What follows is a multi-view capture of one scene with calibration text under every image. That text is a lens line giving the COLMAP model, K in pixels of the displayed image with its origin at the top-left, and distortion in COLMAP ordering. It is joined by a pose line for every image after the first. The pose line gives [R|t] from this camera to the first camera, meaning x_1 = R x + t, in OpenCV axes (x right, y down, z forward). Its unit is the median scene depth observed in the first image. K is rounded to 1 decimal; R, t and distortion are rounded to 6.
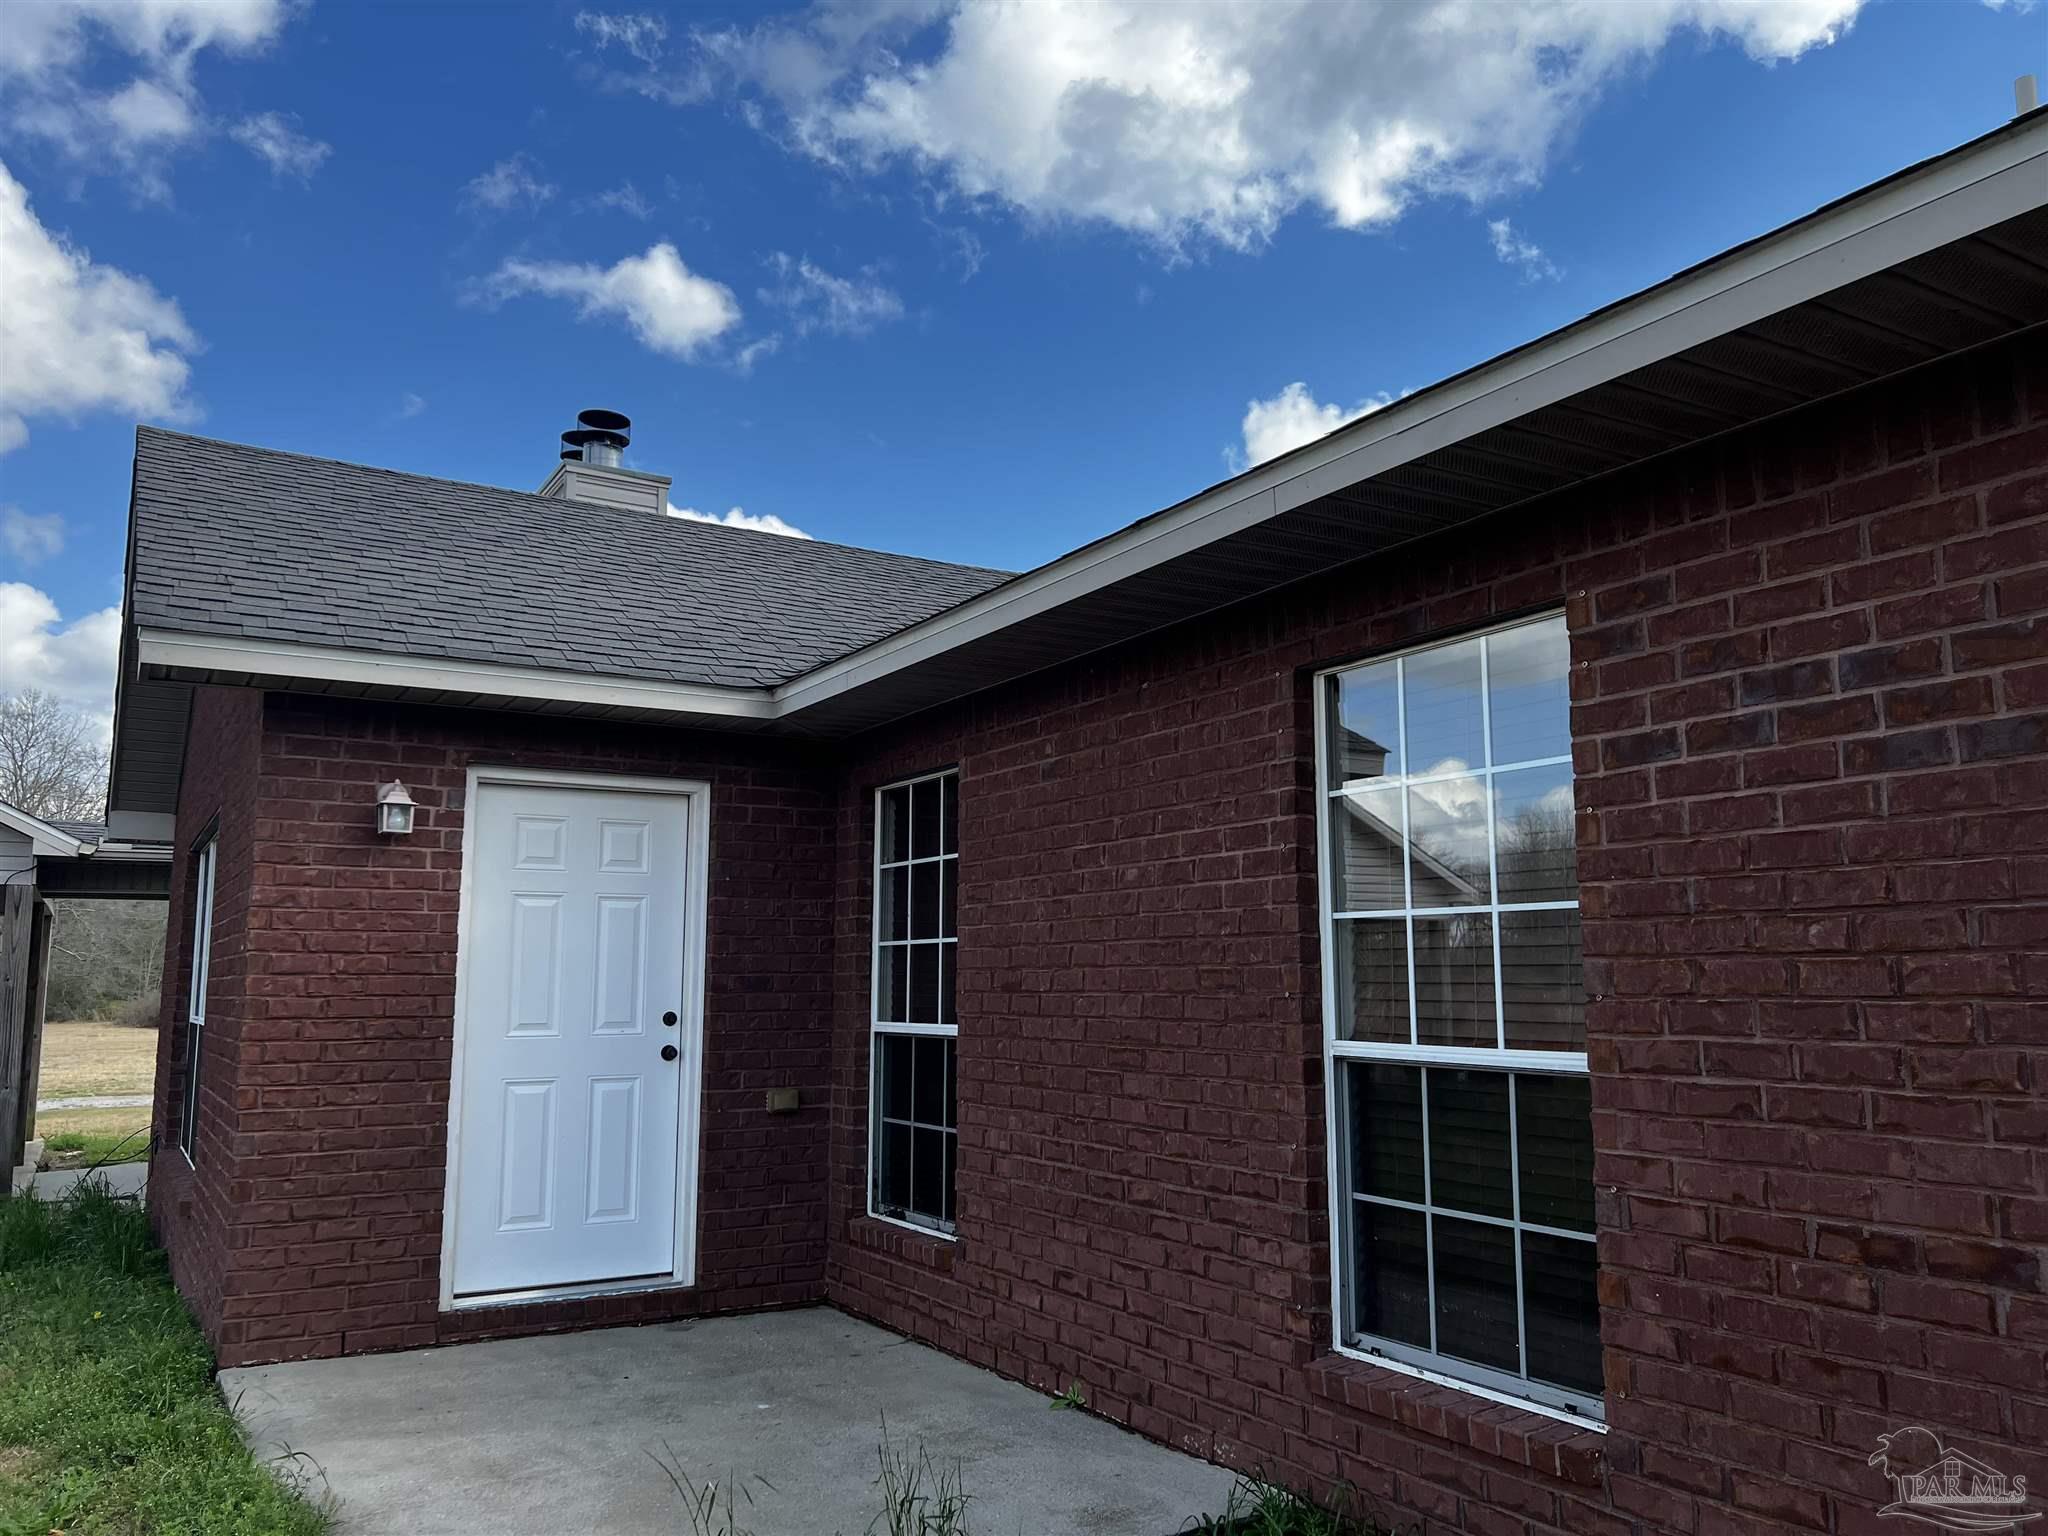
lens RADIAL K [[1526.5, 0, 1024.0], [0, 1526.5, 768.0], [0, 0, 1]] dist [0.108319, -0.174593]
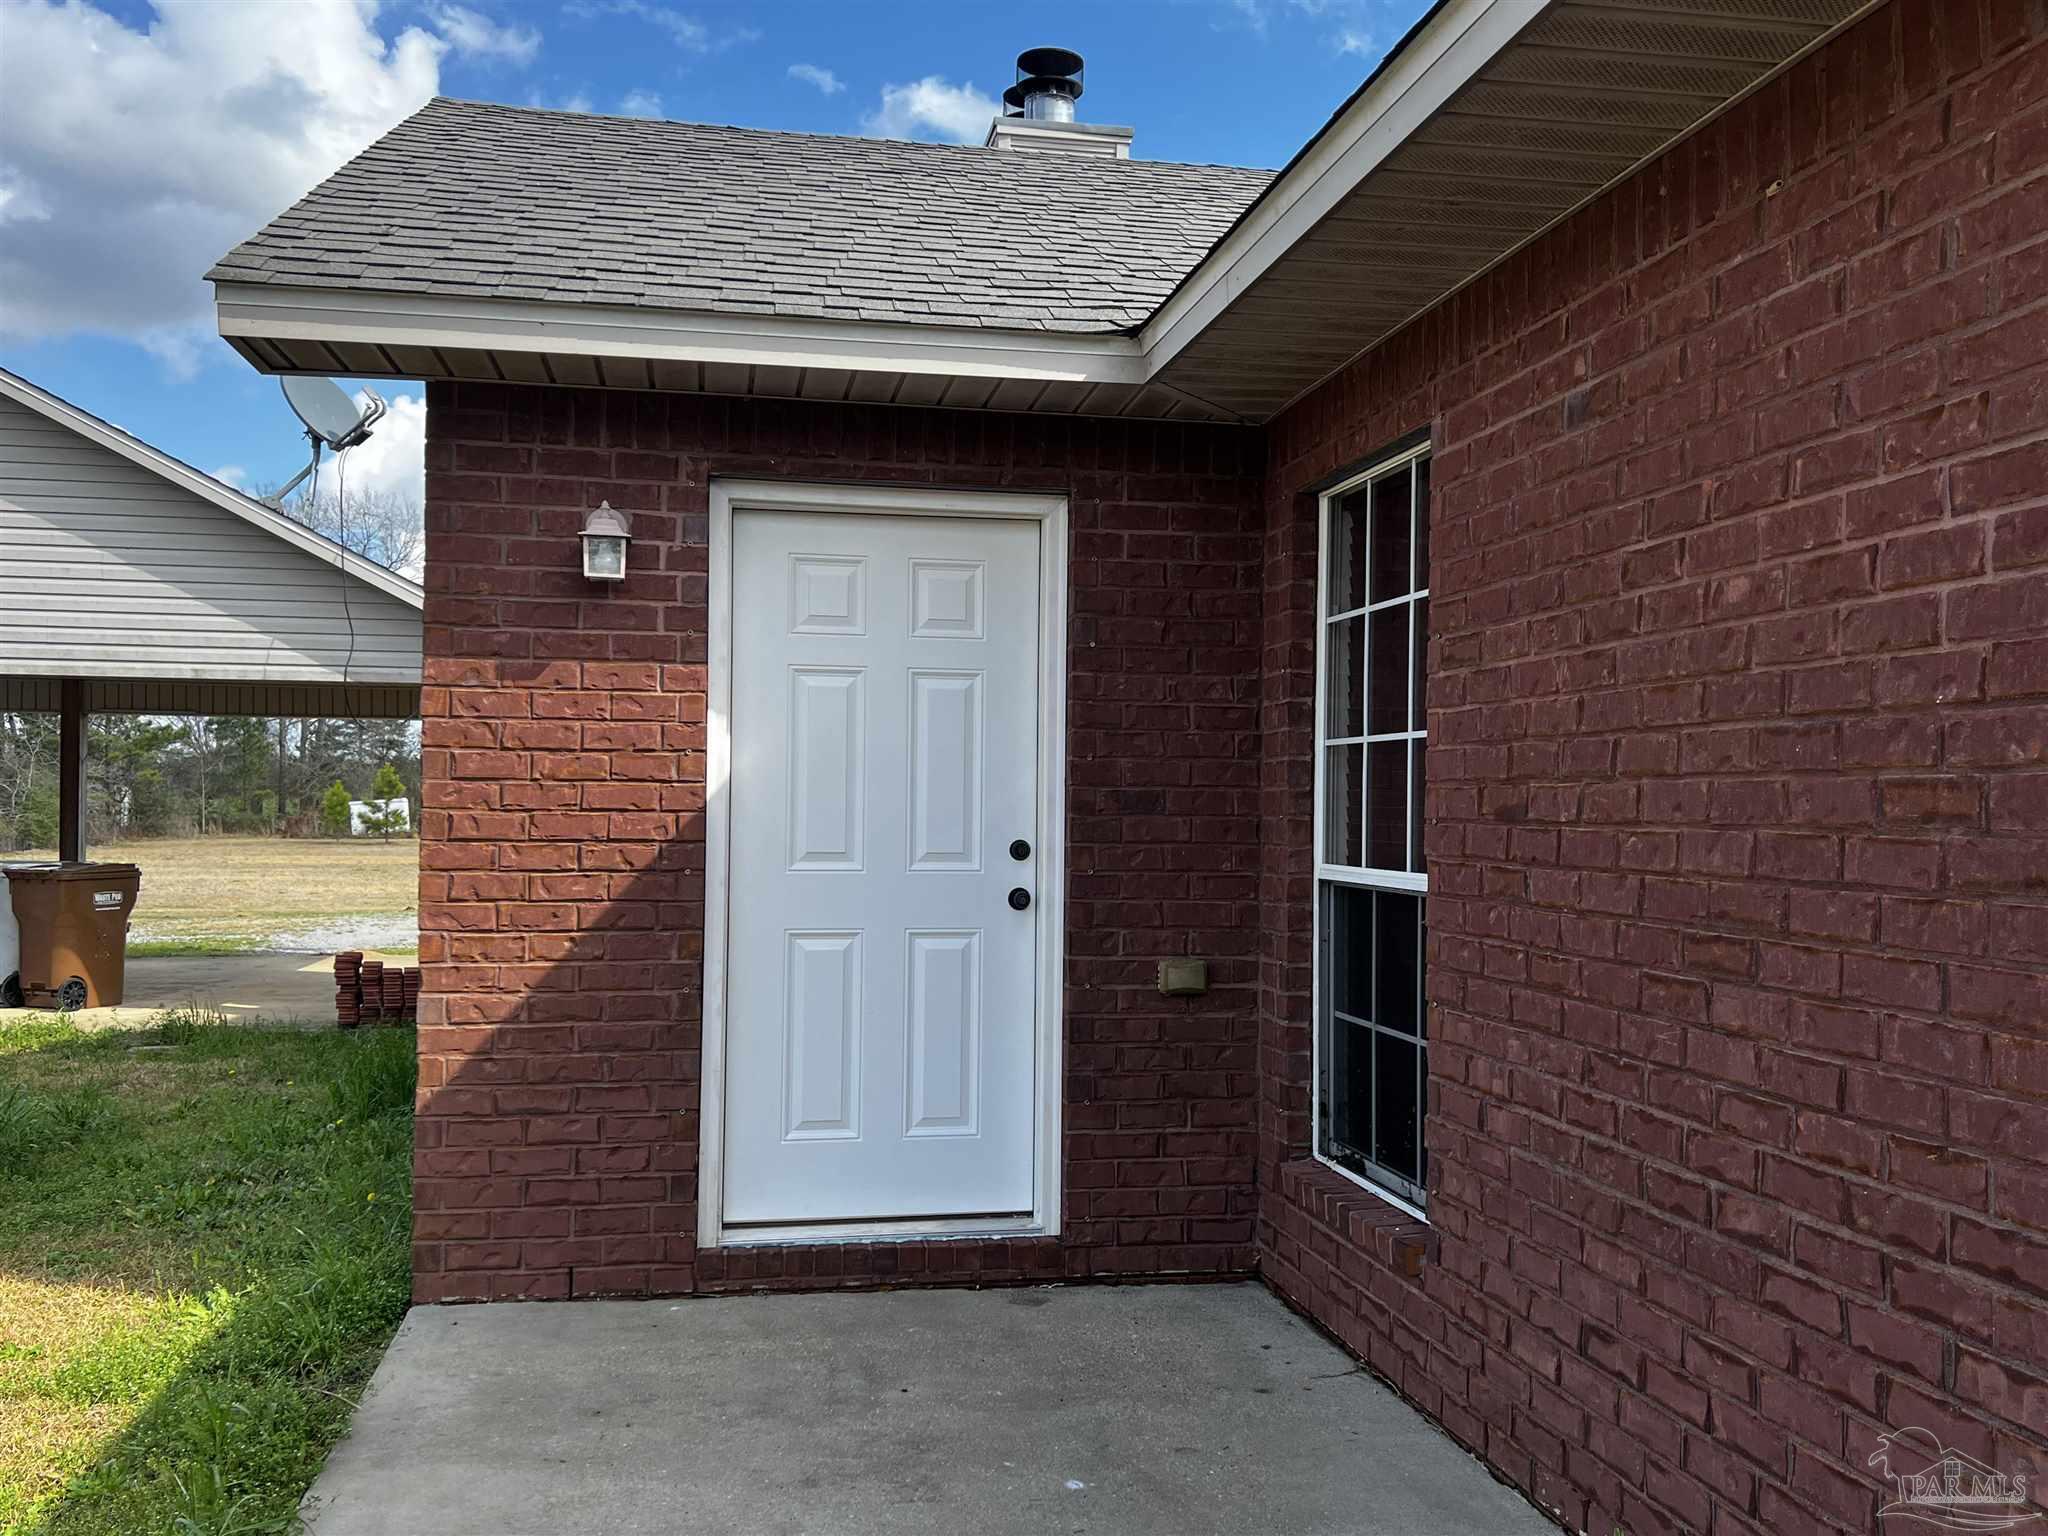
lens RADIAL K [[1752.4, 0, 1022.7], [0, 1752.4, 785.8], [0, 0, 1]] dist [0.085446, -0.122751]
pose [[0.937357, 0.007119, -0.348298, 0.046932], [0.037563, 0.991897, 0.121364, 0.046930], [0.346340, -0.126845, 0.929494, 0.331142]]
